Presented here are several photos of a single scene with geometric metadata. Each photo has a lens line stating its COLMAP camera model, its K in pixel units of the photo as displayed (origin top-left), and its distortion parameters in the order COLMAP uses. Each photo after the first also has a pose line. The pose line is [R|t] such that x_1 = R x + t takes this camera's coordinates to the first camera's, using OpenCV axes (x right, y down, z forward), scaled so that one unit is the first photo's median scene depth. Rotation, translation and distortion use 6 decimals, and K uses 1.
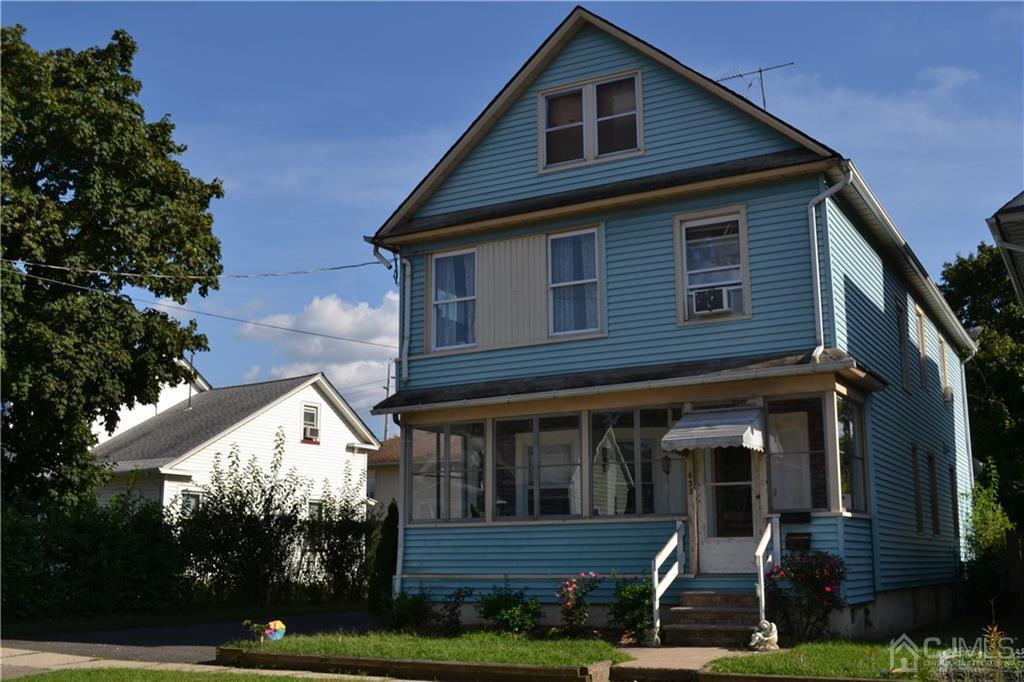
lens RADIAL K [[1149.5, 0, 512.0], [0, 1149.5, 341.0], [0, 0, 1]] dist [-0.059527, -0.008747]
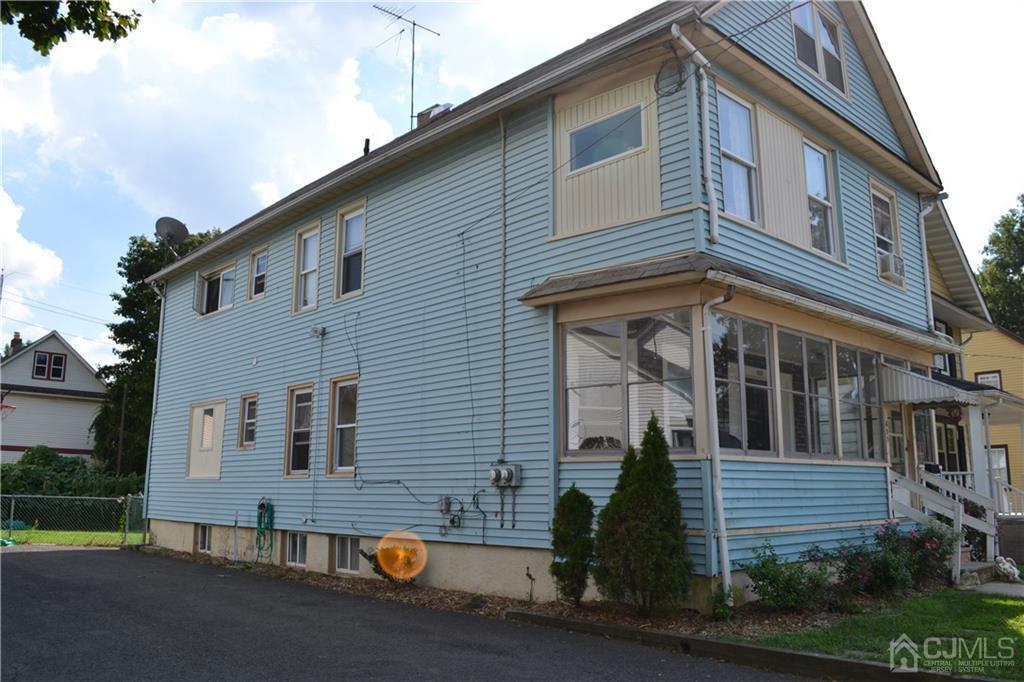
lens RADIAL K [[809.5, 0, 513.7], [0, 809.5, 338.4], [0, 0, 1]] dist [-0.081823, 0.001018]
pose [[0.306684, 0.184689, 0.933721, -0.592584], [-0.188782, 0.973308, -0.130513, 0.184885], [-0.932902, -0.136243, 0.333364, 1.004719]]
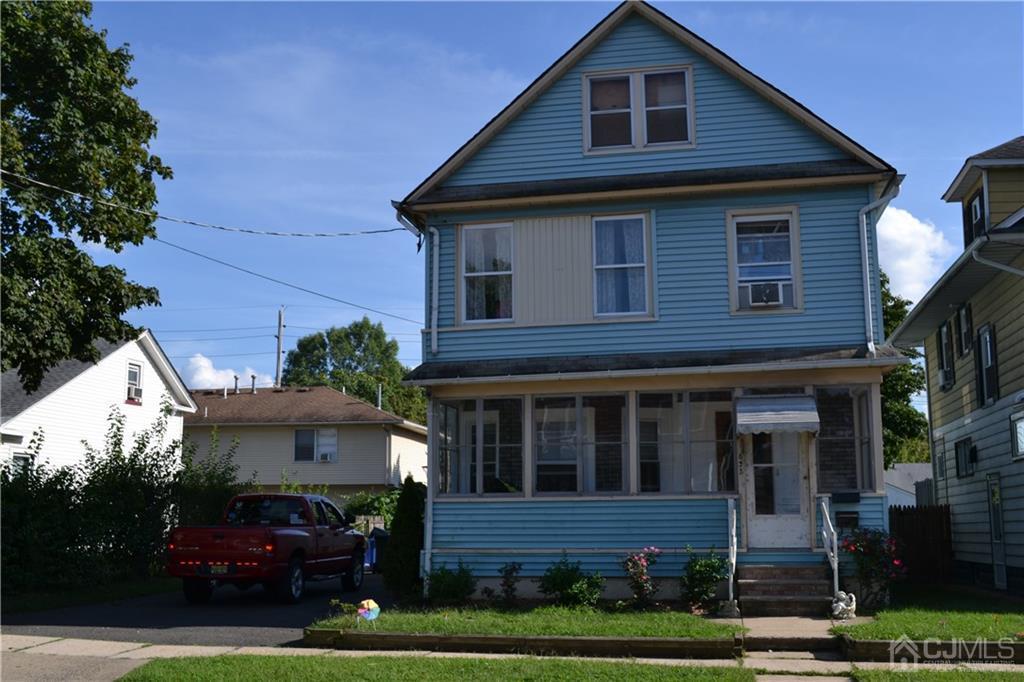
lens RADIAL K [[1149.5, 0, 512.0], [0, 1149.5, 341.0], [0, 0, 1]] dist [-0.059527, -0.008747]
pose [[0.953636, 0.050435, 0.296707, -0.341441], [-0.059249, 0.998027, 0.020783, 0.000754], [-0.295073, -0.037399, 0.954742, 0.047197]]
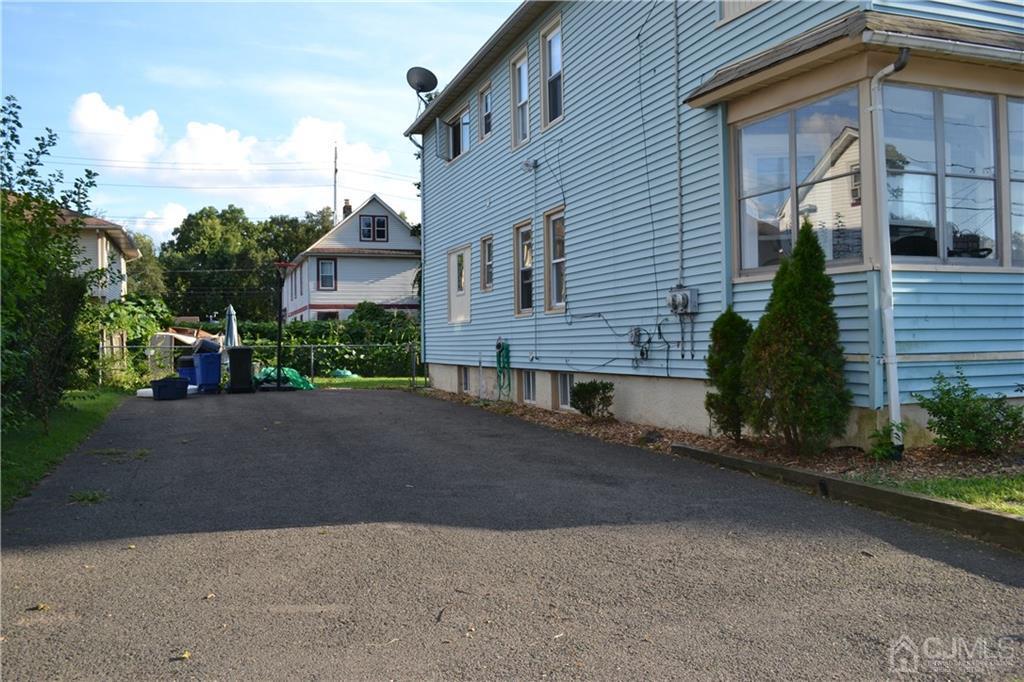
lens RADIAL K [[858.3, 0, 512.0], [0, 858.3, 341.0], [0, 0, 1]] dist [-0.087019, 0.008816]
pose [[0.675000, -0.005478, 0.737797, -0.519868], [-0.128992, 0.983695, 0.125317, 0.175913], [-0.726454, -0.179759, 0.663288, 0.897087]]
